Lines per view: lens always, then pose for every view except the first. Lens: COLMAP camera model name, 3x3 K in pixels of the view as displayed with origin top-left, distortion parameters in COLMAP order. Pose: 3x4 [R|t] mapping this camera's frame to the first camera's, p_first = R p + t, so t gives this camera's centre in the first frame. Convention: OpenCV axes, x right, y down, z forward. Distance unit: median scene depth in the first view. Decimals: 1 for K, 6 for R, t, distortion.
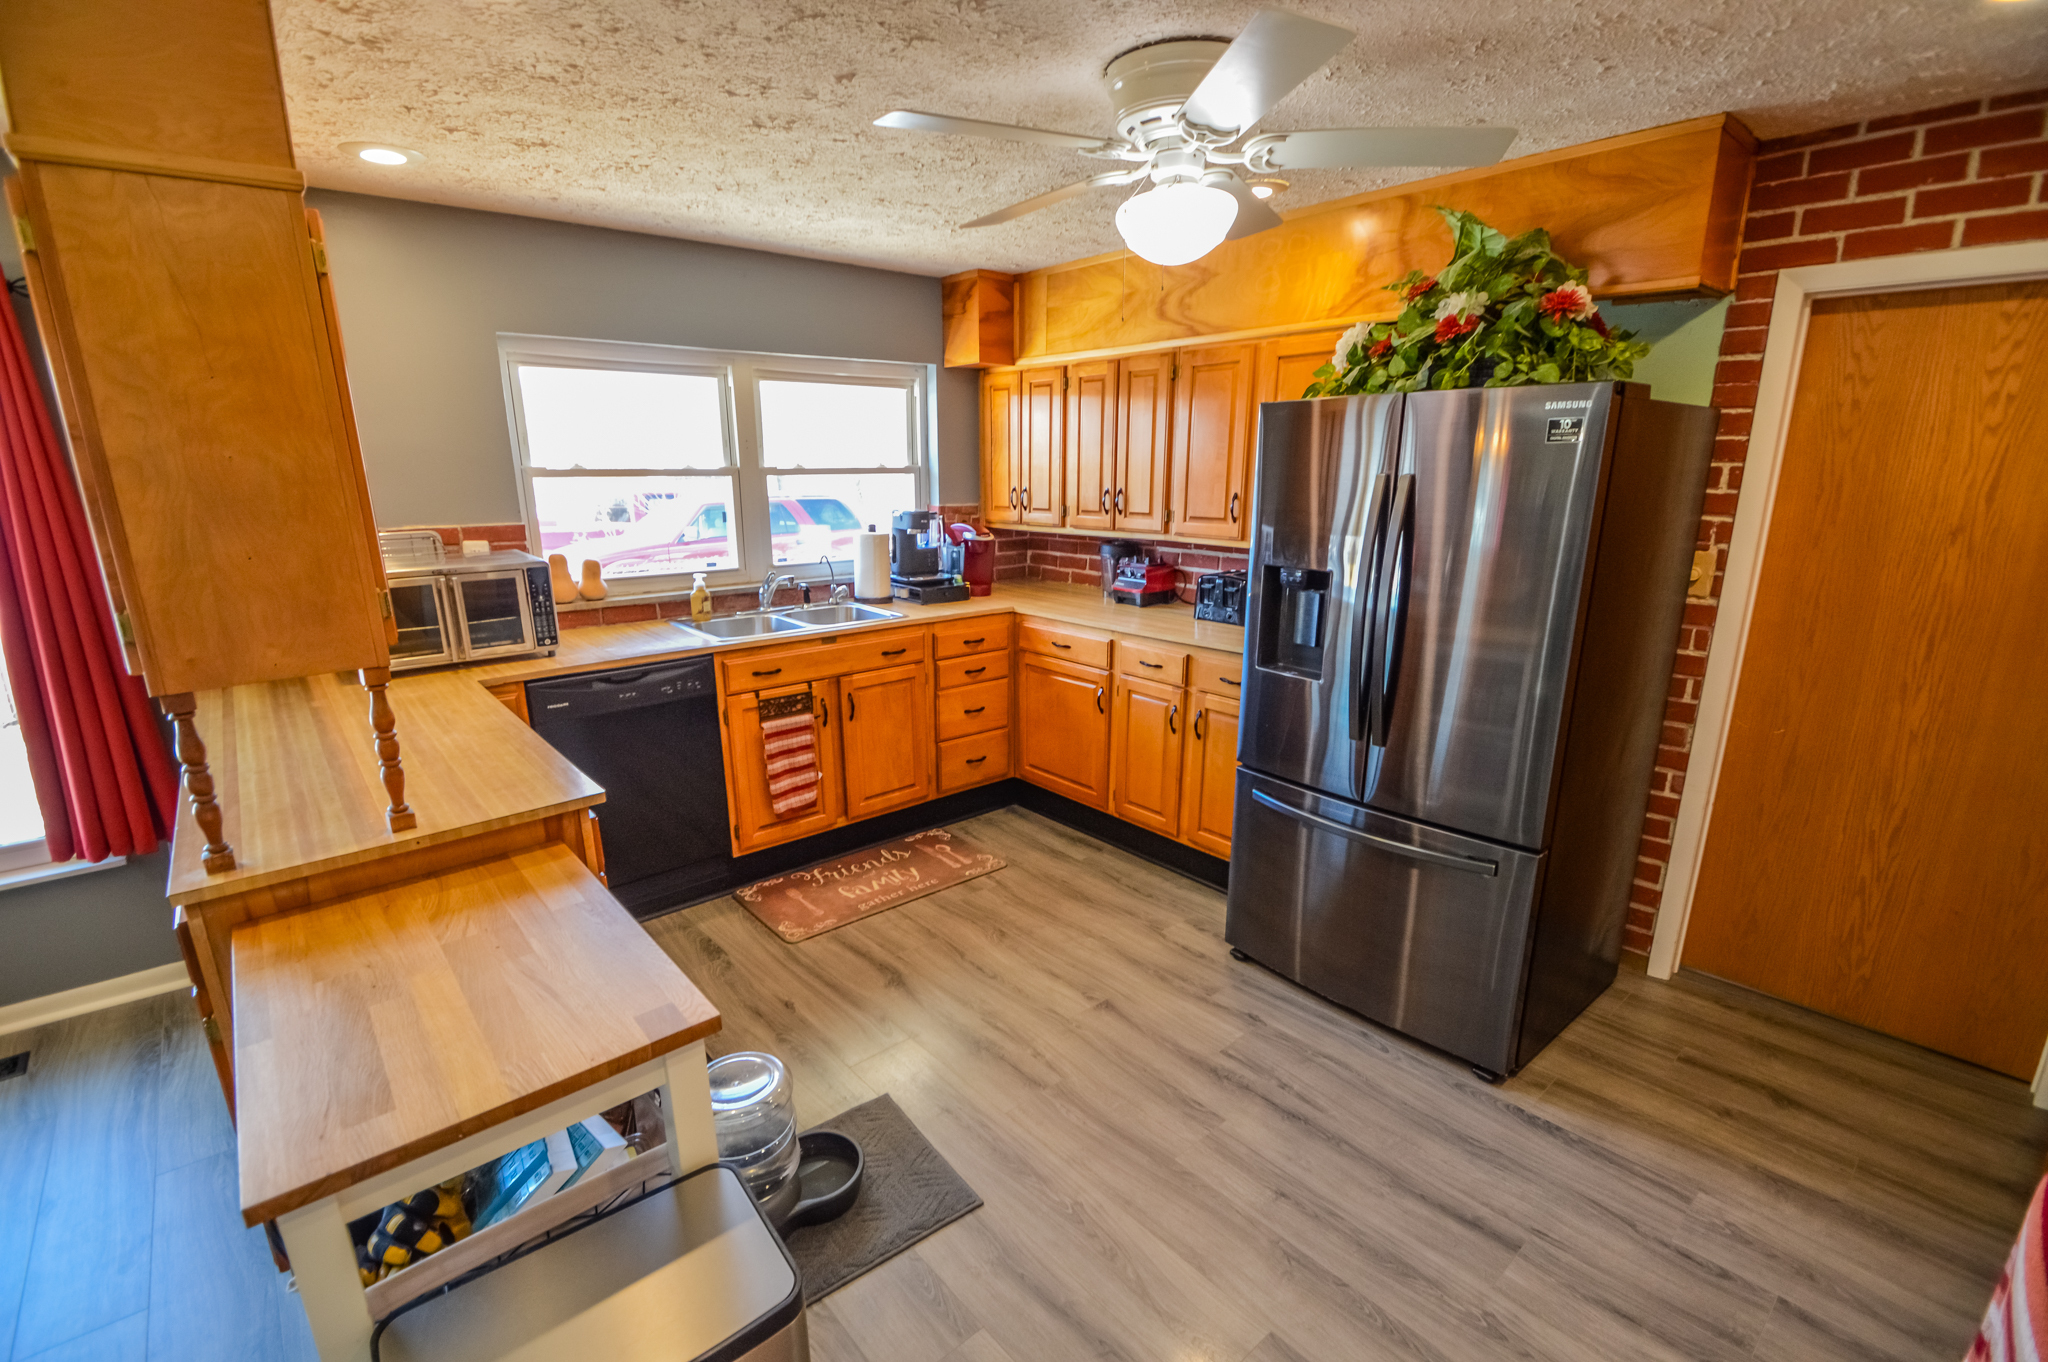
lens RADIAL K [[908.0, 0, 1010.1], [0, 908.0, 698.0], [0, 0, 1]] dist [0.010281, -0.014048]
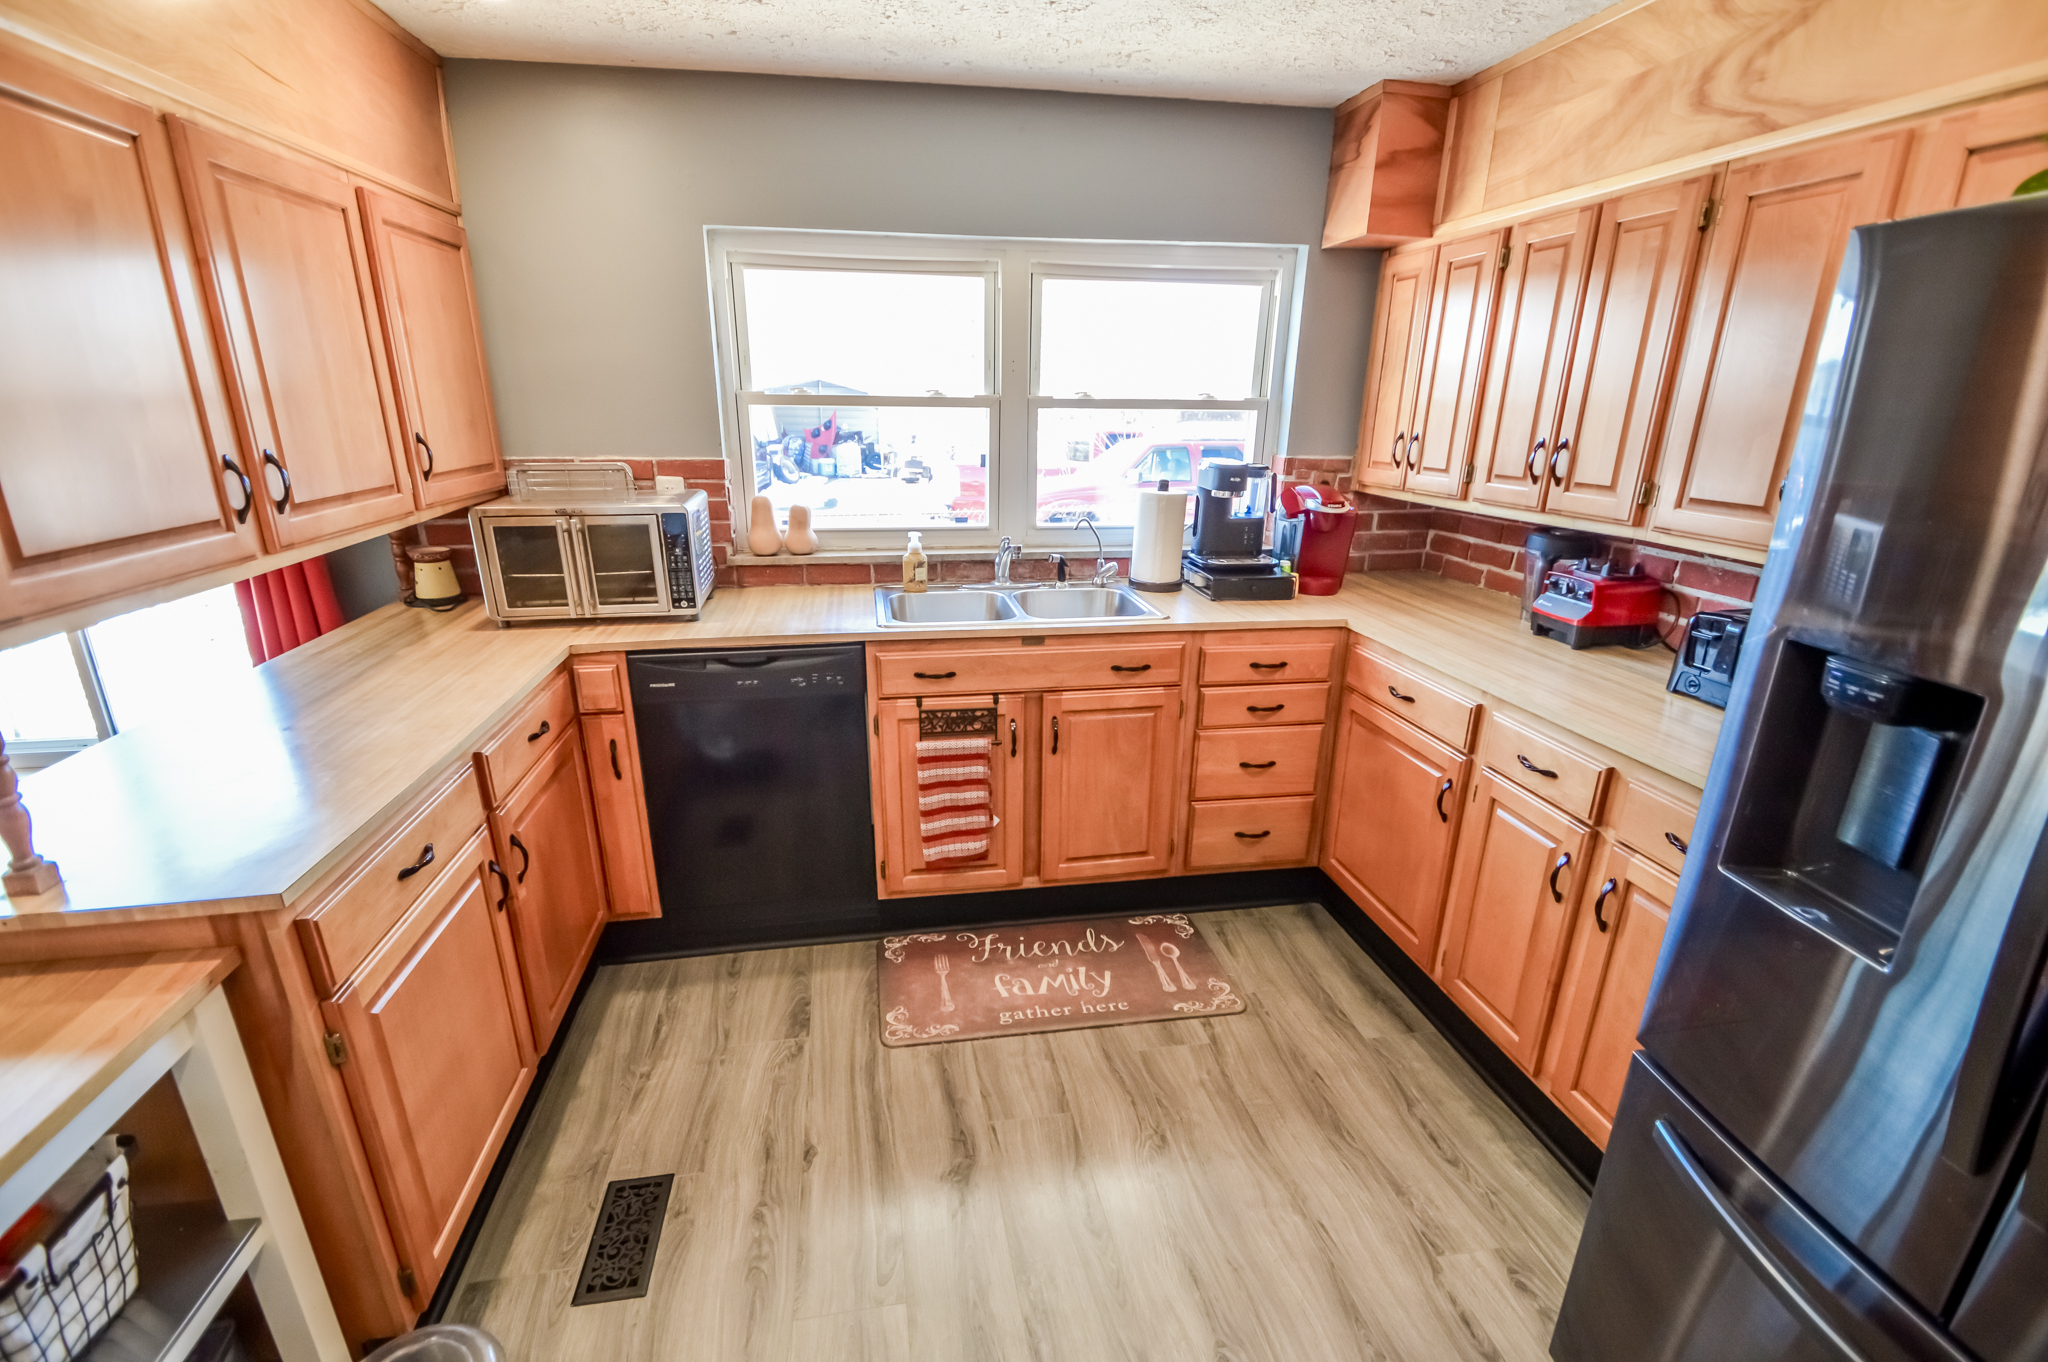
lens RADIAL K [[908.0, 0, 1014.2], [0, 908.0, 699.3], [0, 0, 1]] dist [0.010281, -0.014048]
pose [[0.856938, 0.171734, -0.485967, 0.135427], [-0.140961, 0.985000, 0.099519, -0.081595], [0.495769, -0.016779, 0.868292, 0.344174]]
